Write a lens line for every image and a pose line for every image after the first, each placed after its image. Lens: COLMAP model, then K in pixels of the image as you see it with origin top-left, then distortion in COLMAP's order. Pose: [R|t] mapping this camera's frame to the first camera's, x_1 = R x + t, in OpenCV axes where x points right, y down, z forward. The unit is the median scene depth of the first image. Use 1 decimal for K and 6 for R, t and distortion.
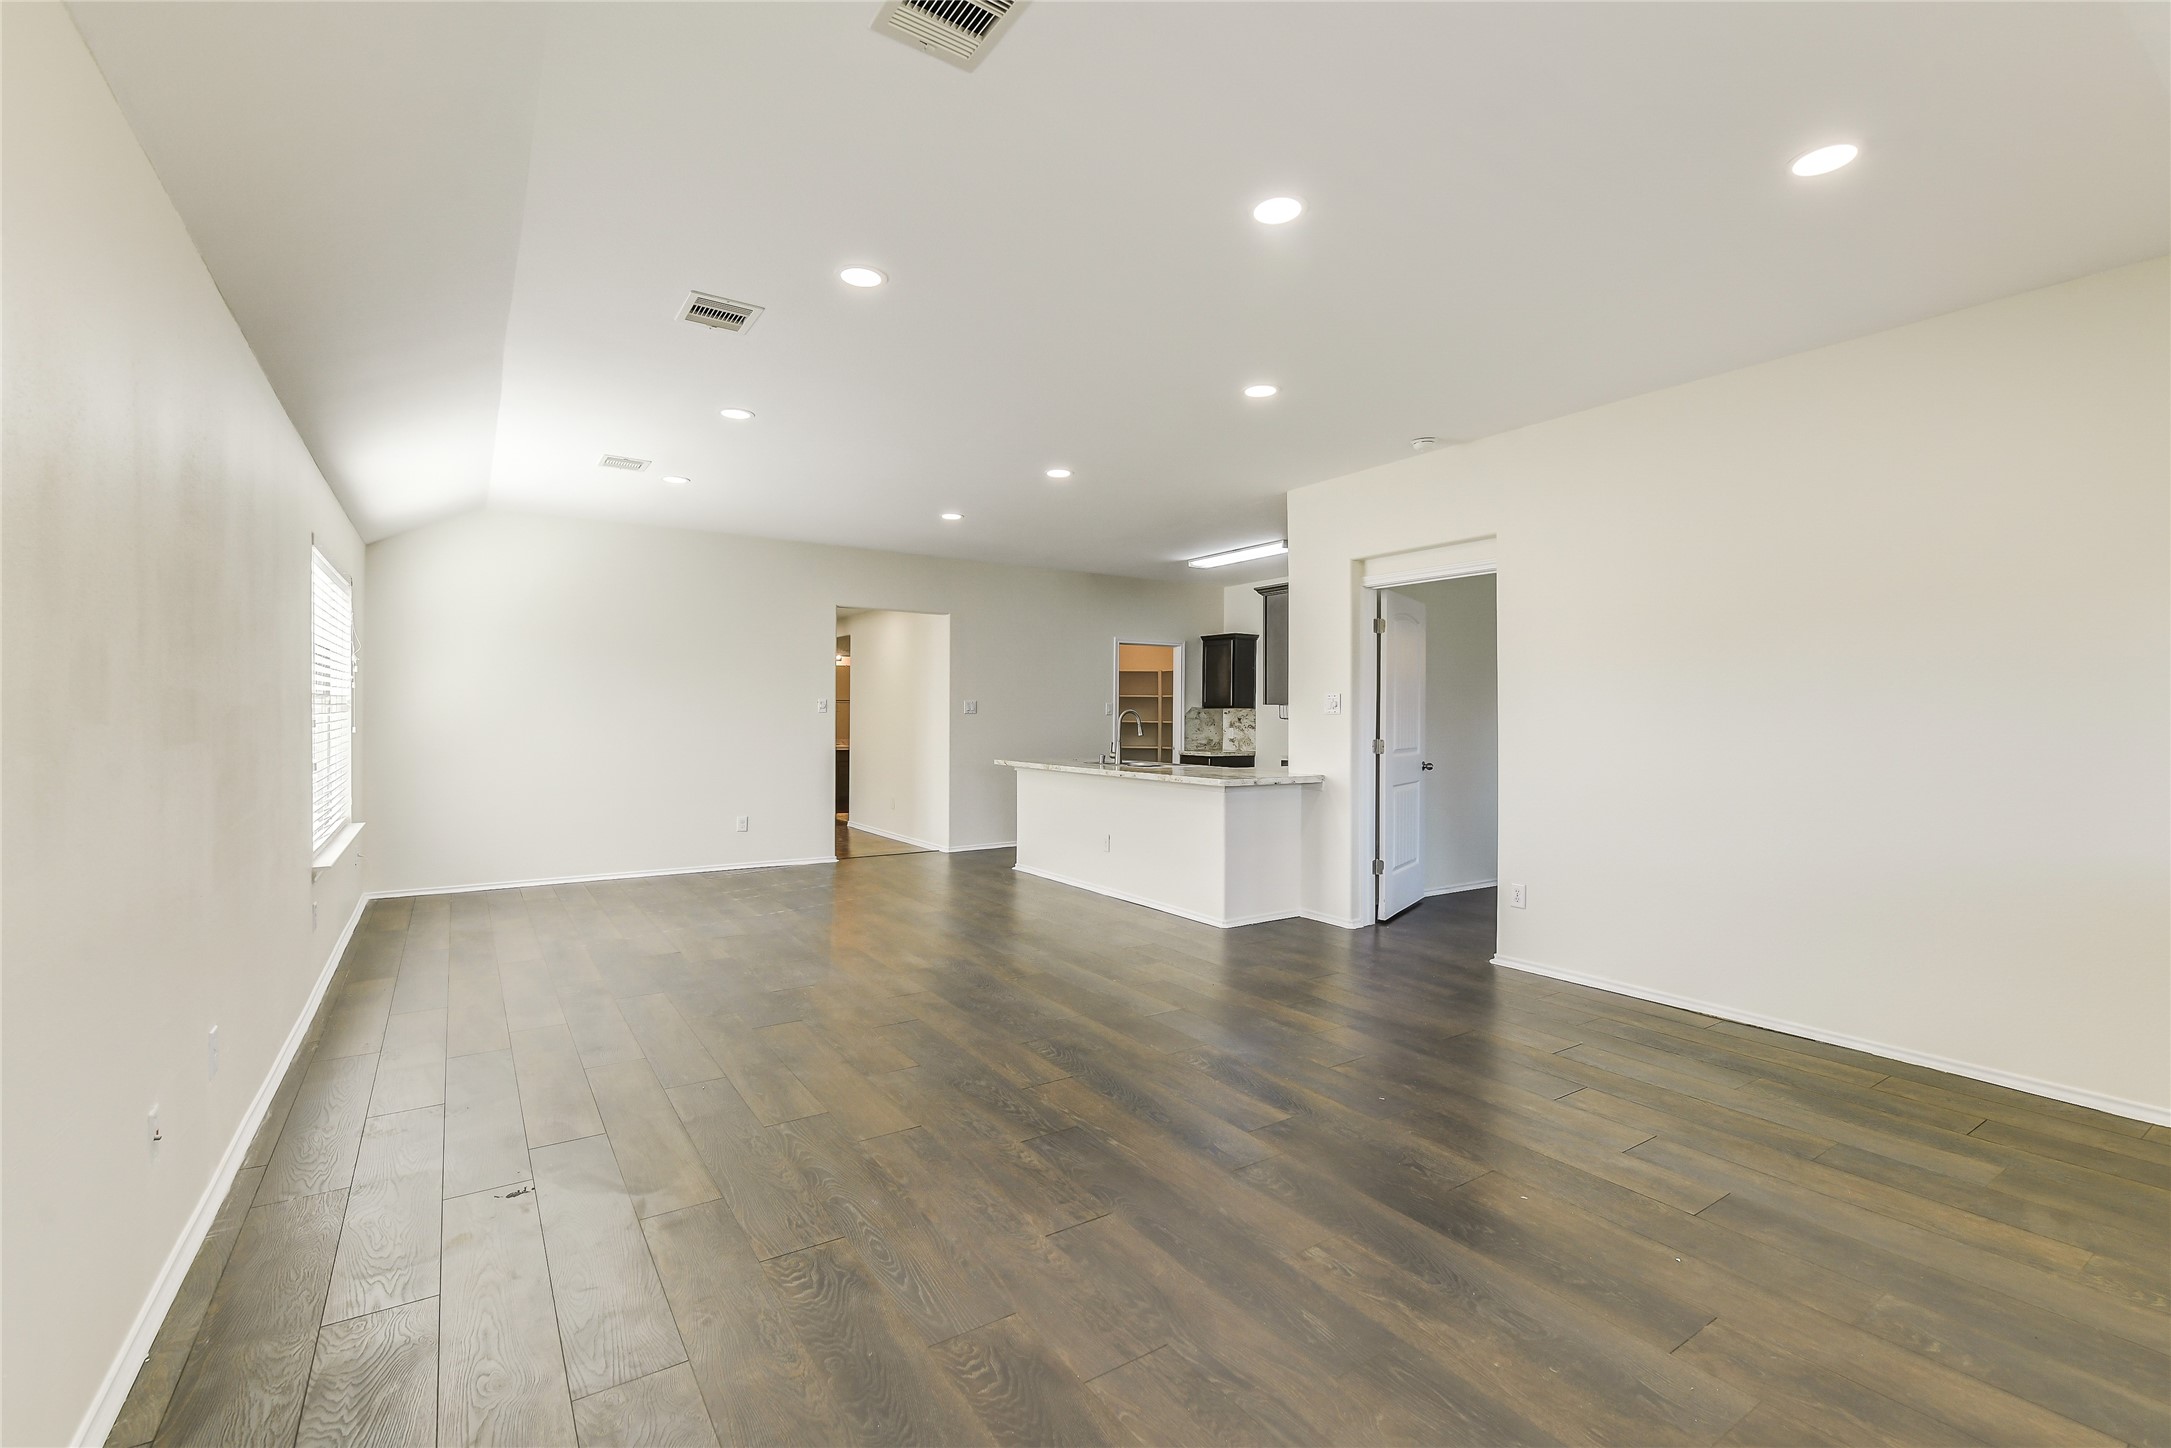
lens RADIAL K [[940.6, 0, 1087.6], [0, 940.6, 712.1], [0, 0, 1]] dist [0.003594, -0.003330]
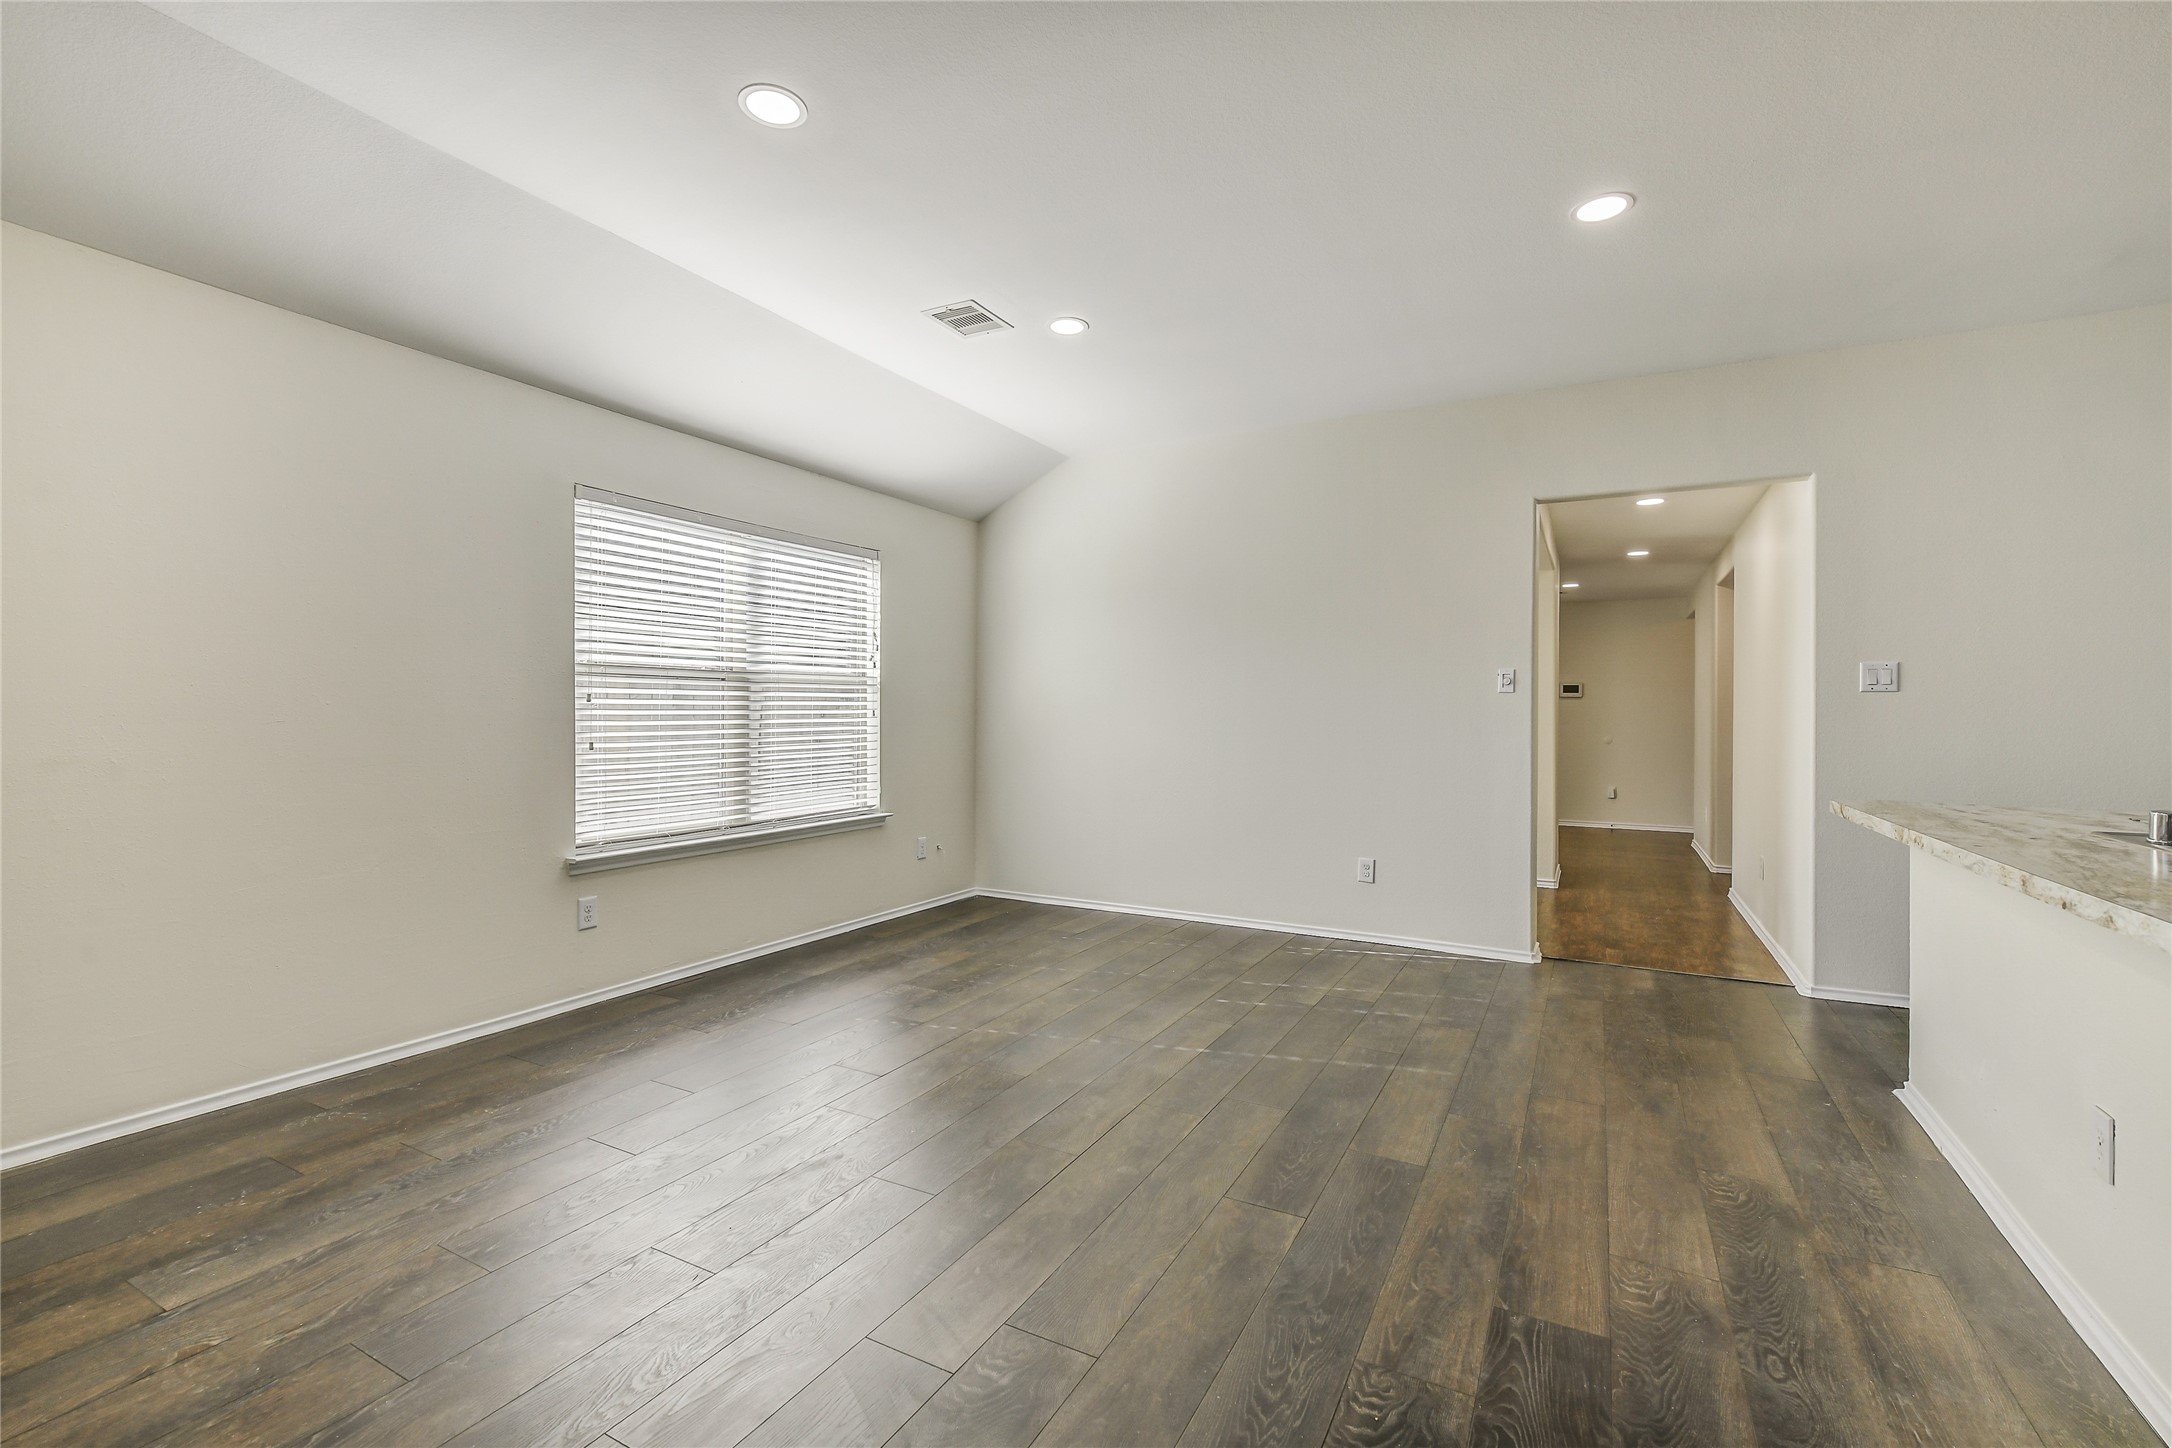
lens RADIAL K [[945.3, 0, 1087.3], [0, 945.3, 715.2], [0, 0, 1]] dist [0.004363, -0.000018]
pose [[0.462362, -0.005464, -0.886674, 0.224101], [0.000515, 0.999982, -0.005894, 0.037315], [0.886691, 0.002269, 0.462357, 1.112081]]
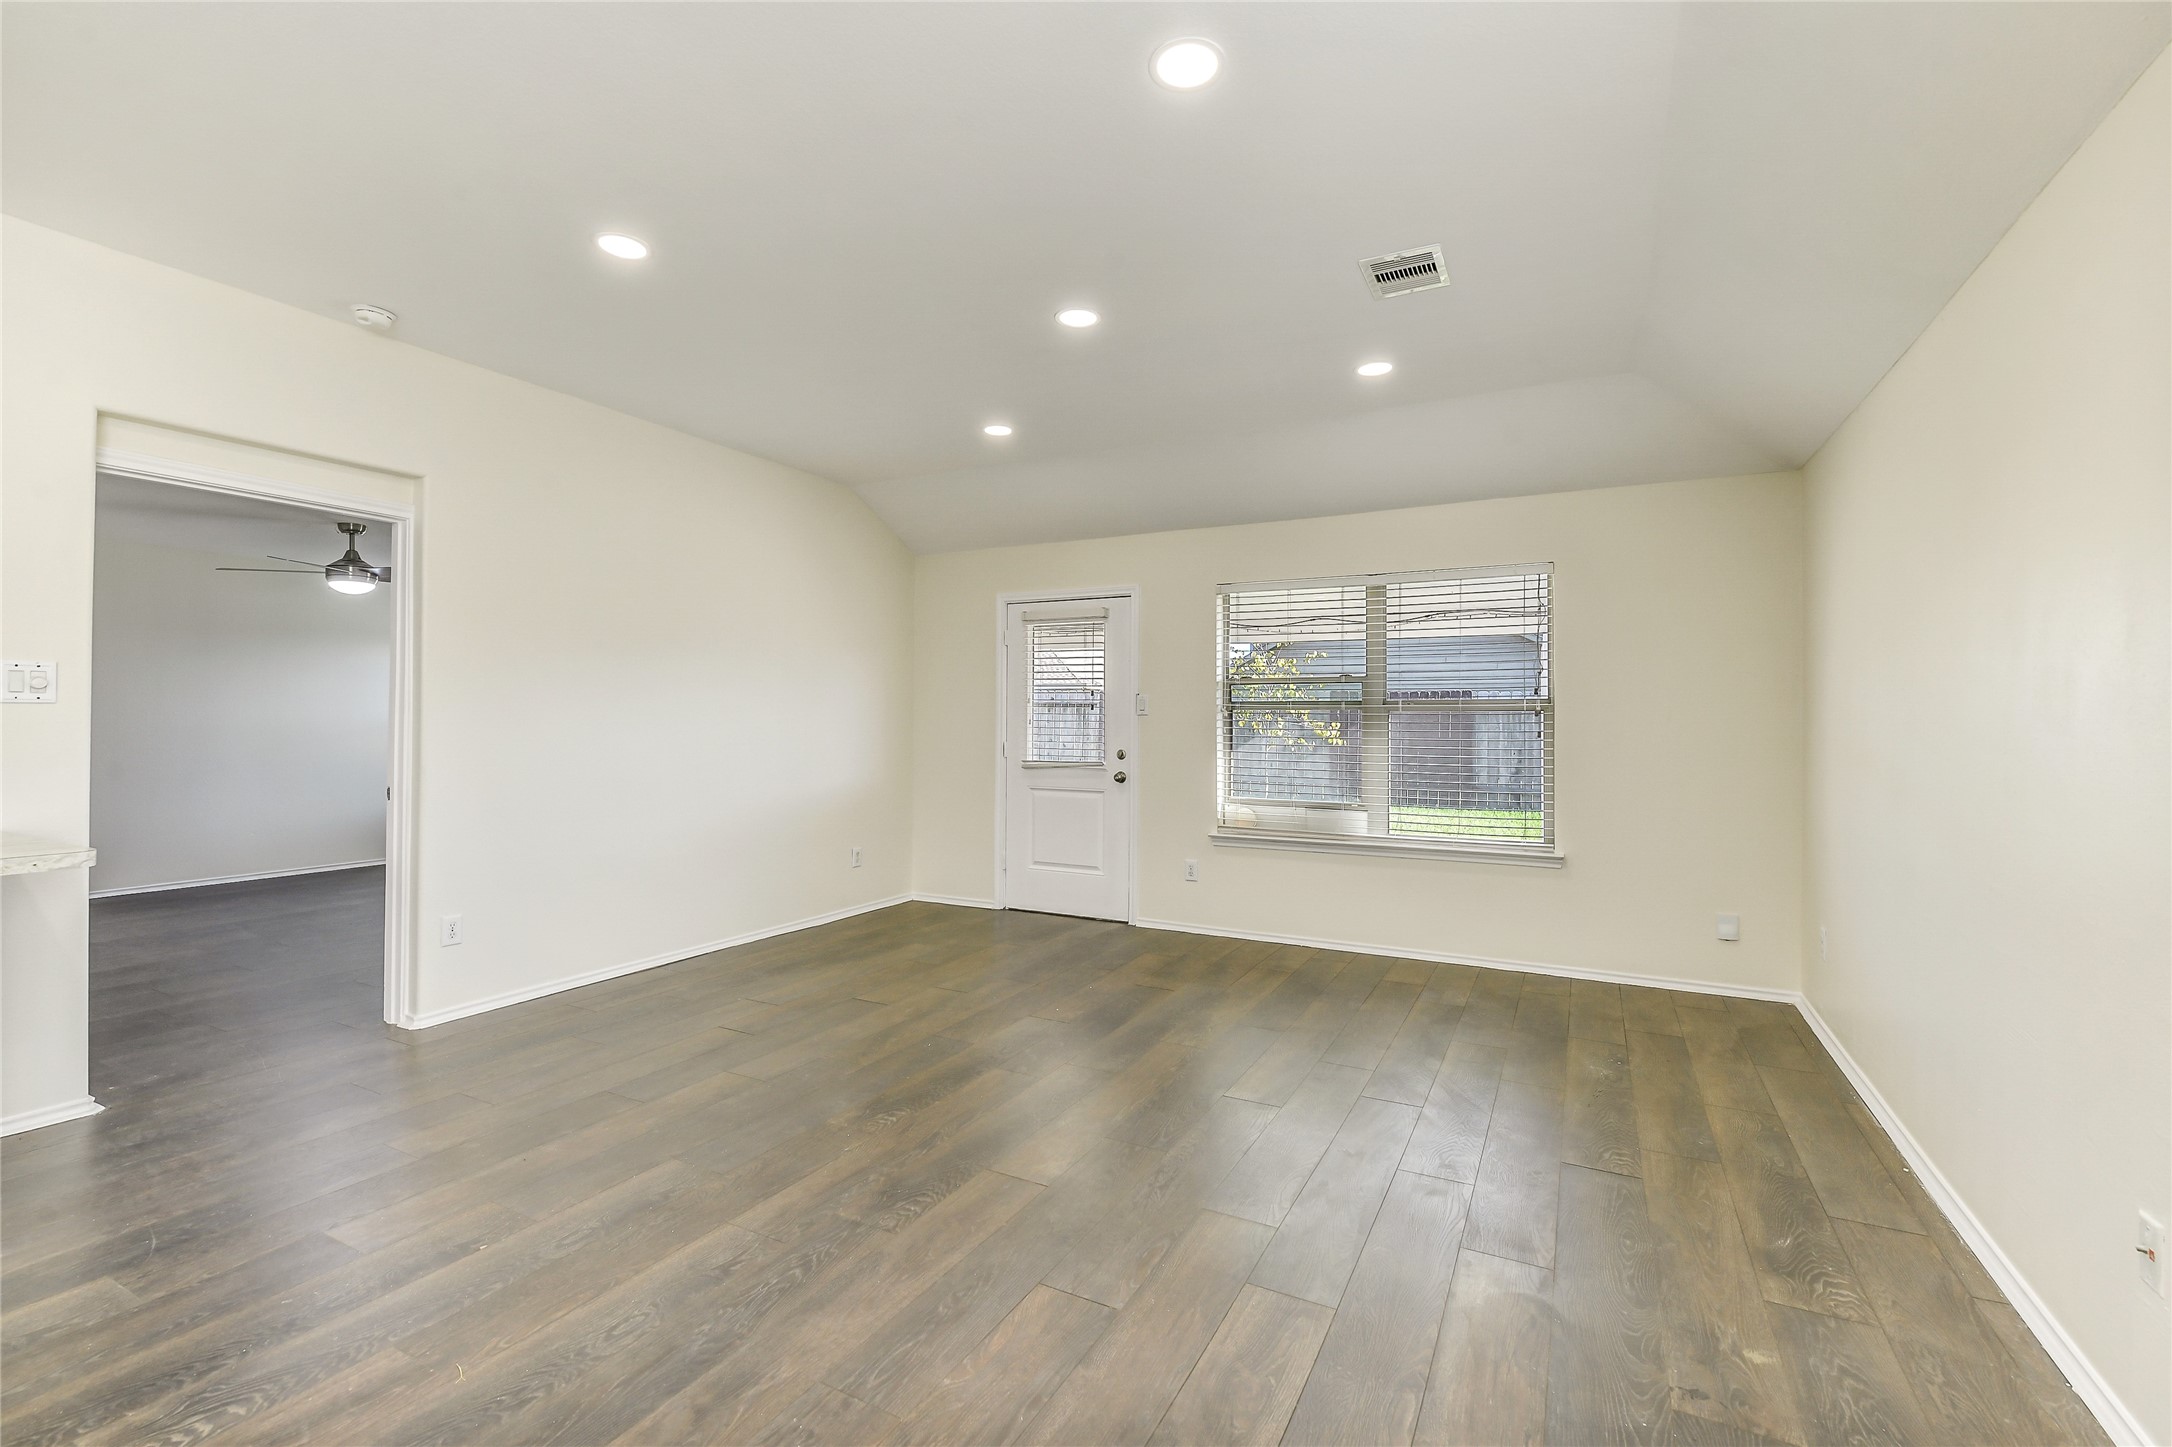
lens RADIAL K [[941.1, 0, 1088.1], [0, 941.1, 711.6], [0, 0, 1]] dist [0.003594, -0.003330]
pose [[-0.471763, -0.000318, 0.881725, -0.663590], [-0.013675, 0.999882, -0.006956, 0.004118], [-0.881619, -0.015339, -0.471712, 1.140754]]
